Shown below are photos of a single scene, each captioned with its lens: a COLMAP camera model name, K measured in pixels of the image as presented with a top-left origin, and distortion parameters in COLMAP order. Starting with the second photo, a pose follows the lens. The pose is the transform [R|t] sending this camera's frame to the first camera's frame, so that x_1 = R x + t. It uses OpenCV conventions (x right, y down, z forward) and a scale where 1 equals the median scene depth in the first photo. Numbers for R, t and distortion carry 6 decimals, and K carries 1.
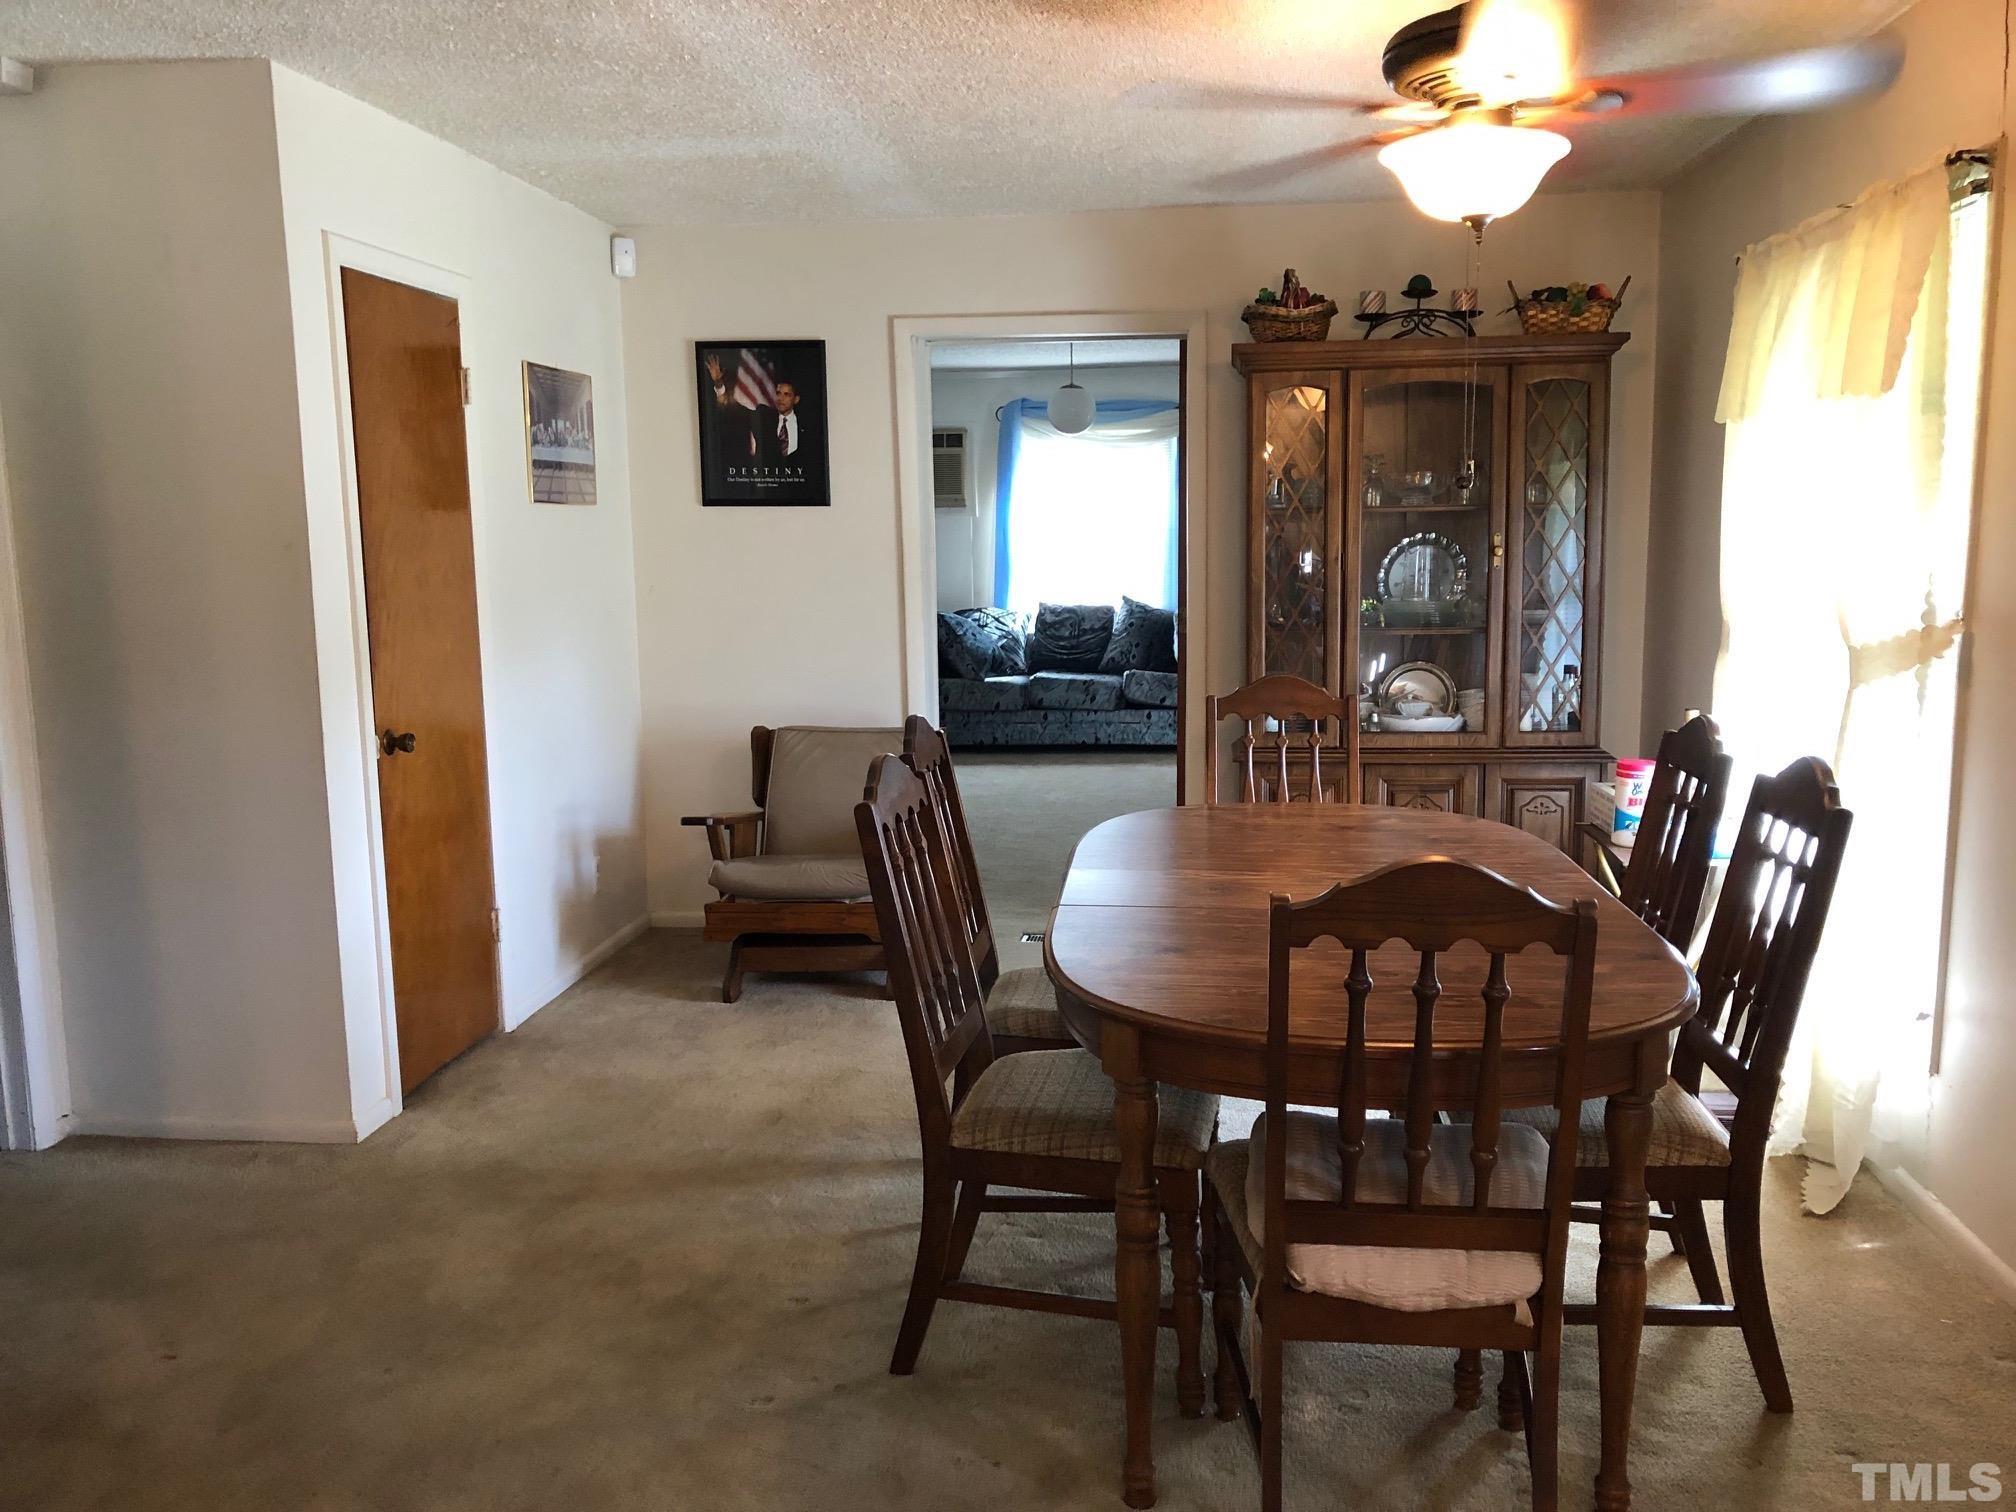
lens RADIAL K [[1647.9, 0, 1009.5], [0, 1647.9, 758.3], [0, 0, 1]] dist [-0.013673, -0.012478]
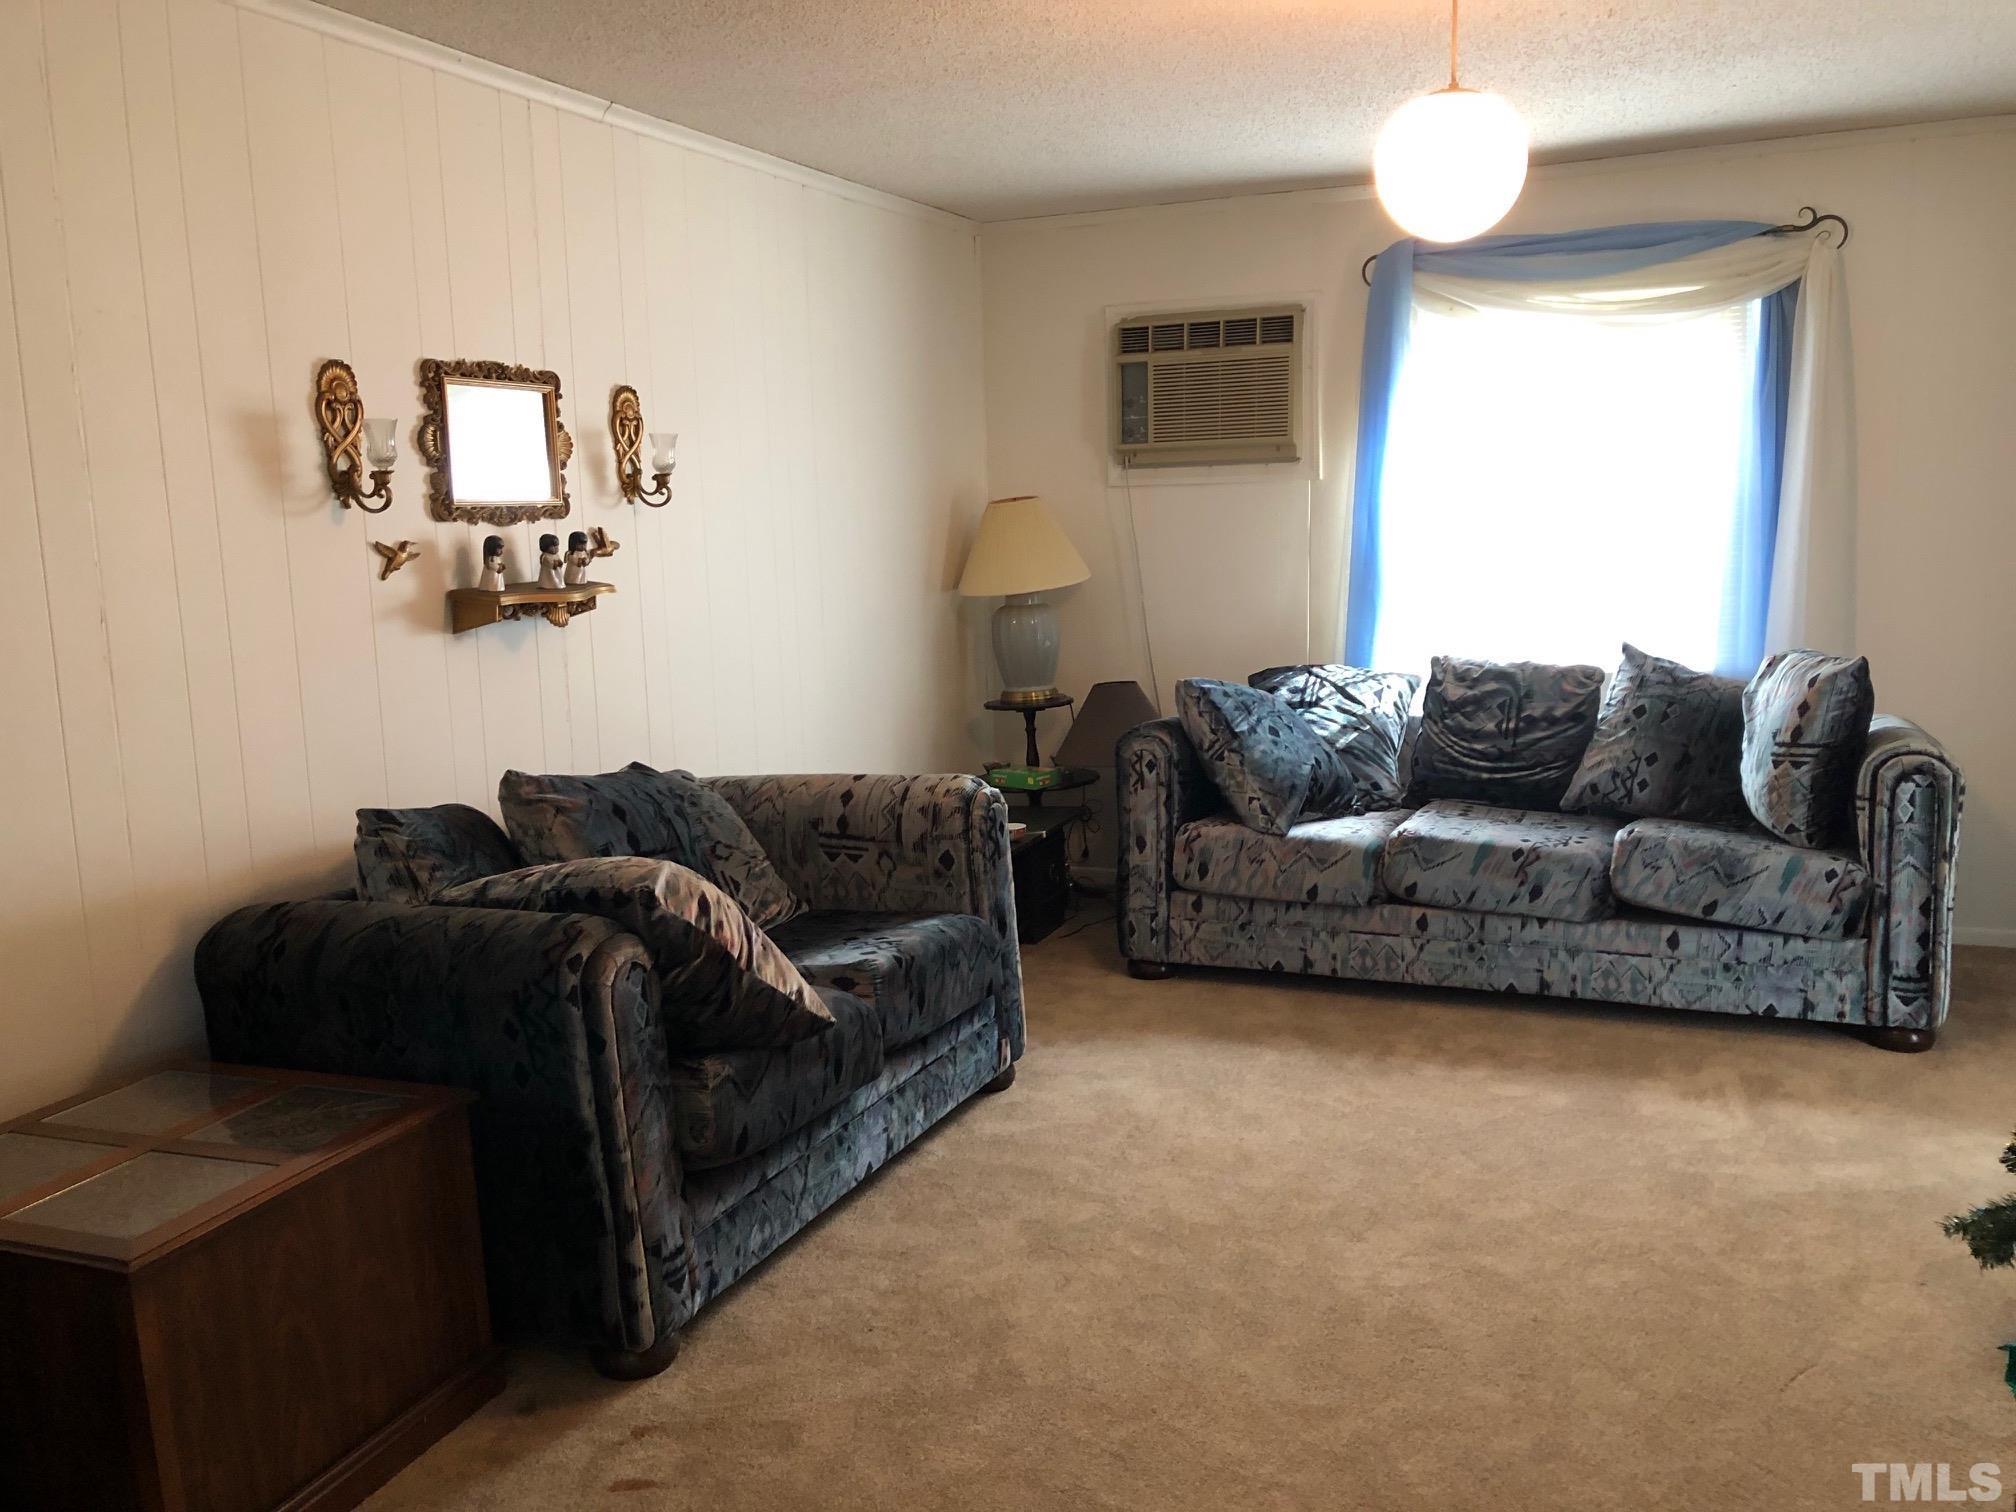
lens RADIAL K [[1647.9, 0, 1000.5], [0, 1647.9, 749.4], [0, 0, 1]] dist [-0.013673, -0.012478]
pose [[0.952574, 0.034437, -0.302352, 0.044498], [-0.032727, 0.999407, 0.010723, -0.070660], [0.302542, -0.000320, 0.953136, 0.528699]]
